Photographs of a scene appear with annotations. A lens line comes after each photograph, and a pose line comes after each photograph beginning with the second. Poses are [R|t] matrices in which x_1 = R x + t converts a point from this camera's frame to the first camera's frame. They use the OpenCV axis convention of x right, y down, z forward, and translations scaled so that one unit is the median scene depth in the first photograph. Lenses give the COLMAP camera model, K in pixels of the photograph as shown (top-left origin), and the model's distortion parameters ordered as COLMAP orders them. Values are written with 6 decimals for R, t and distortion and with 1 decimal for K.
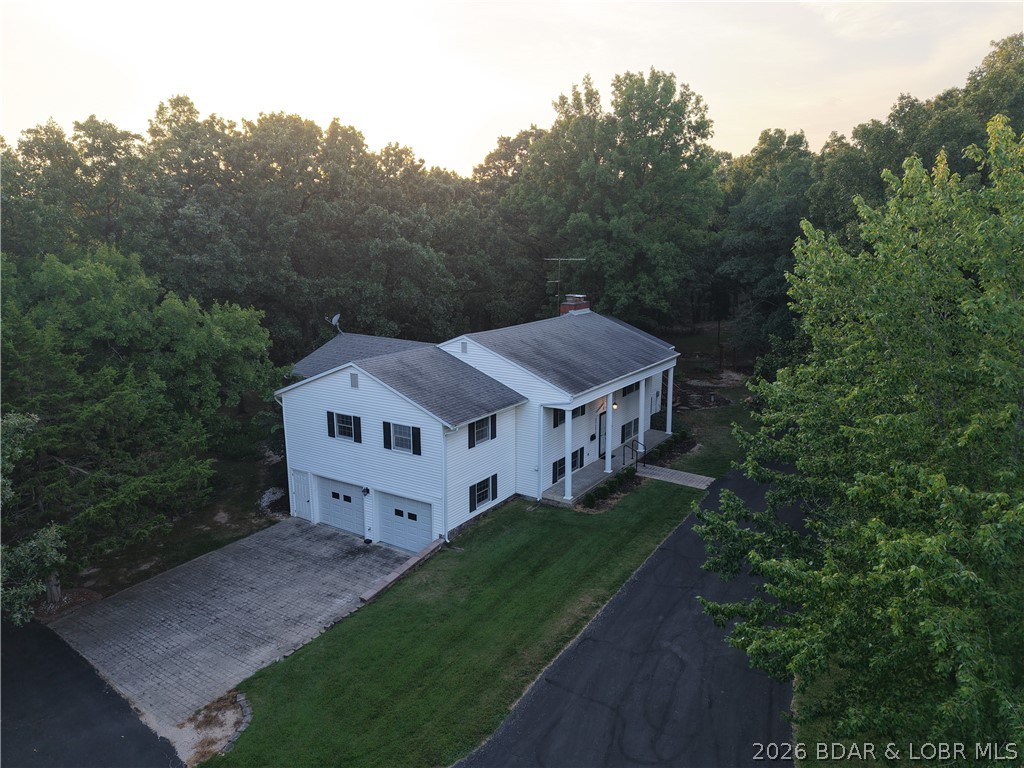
lens RADIAL K [[693.3, 0, 518.4], [0, 693.3, 388.4], [0, 0, 1]] dist [0.008737, -0.005968]
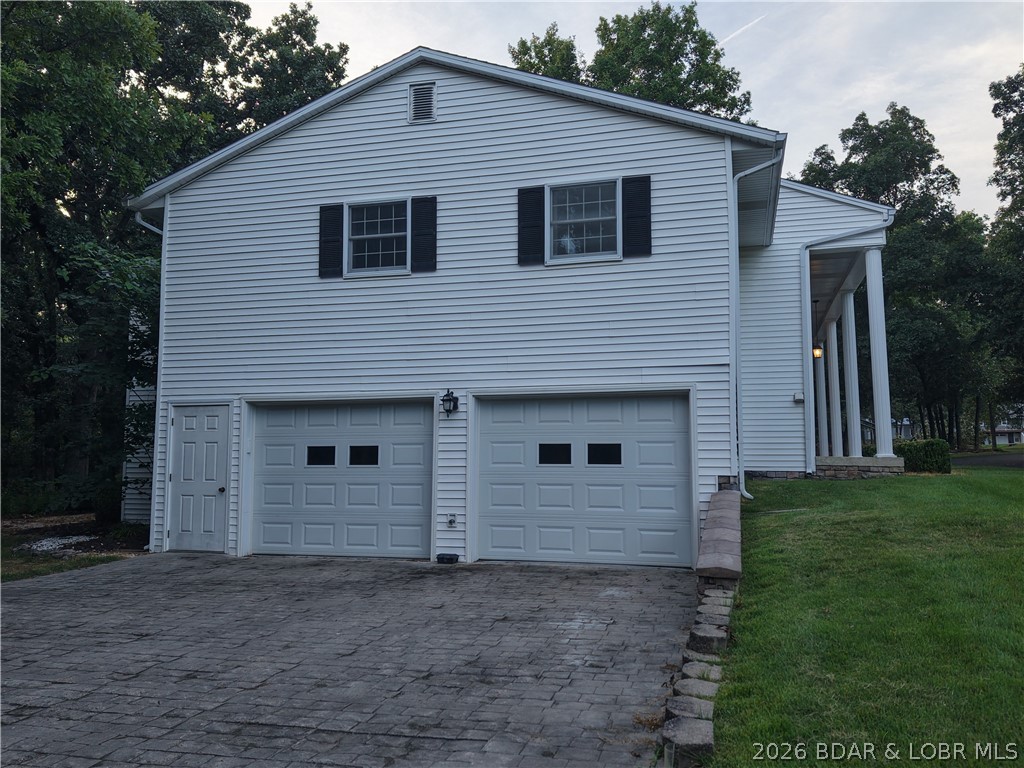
lens RADIAL K [[821.6, 0, 521.2], [0, 821.6, 391.3], [0, 0, 1]] dist [0.057533, -0.084334]
pose [[0.952805, 0.028007, 0.302287, -0.306364], [0.064095, 0.954731, -0.290482, 0.261847], [-0.296738, 0.296148, 0.907878, 0.606993]]
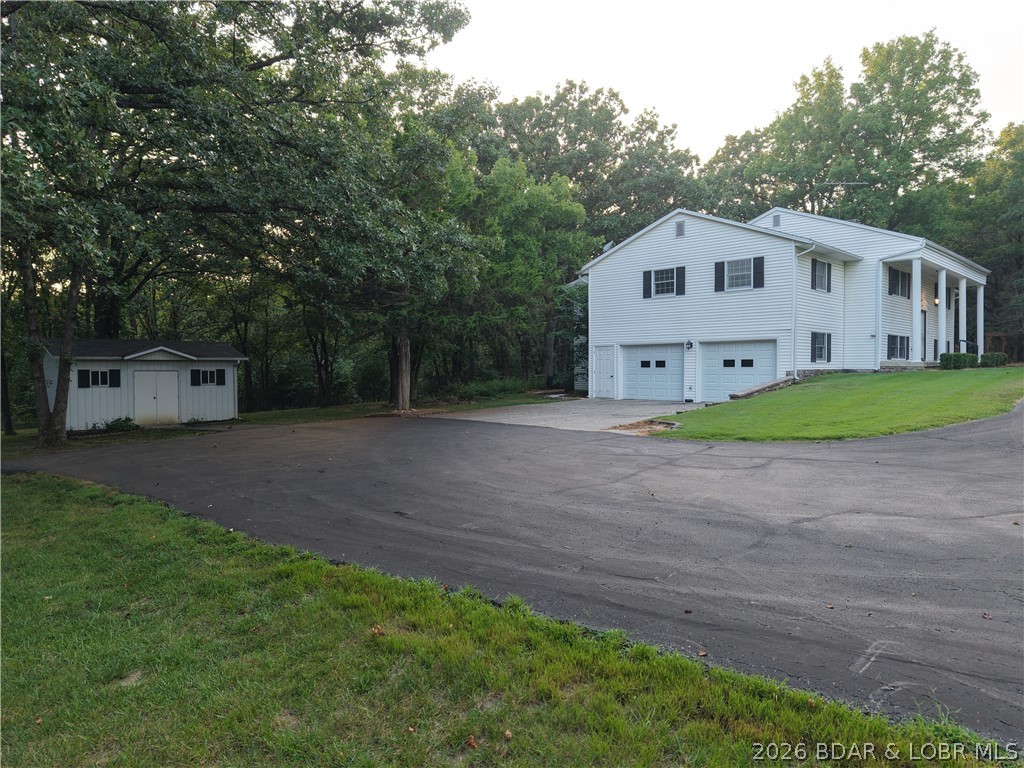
lens RADIAL K [[693.3, 0, 504.3], [0, 693.3, 380.0], [0, 0, 1]] dist [0.008737, -0.005968]
pose [[0.979559, -0.000053, -0.201159, -0.273382], [-0.039264, 0.980715, -0.191458, 0.382231], [0.197290, 0.195443, 0.960666, 0.050912]]
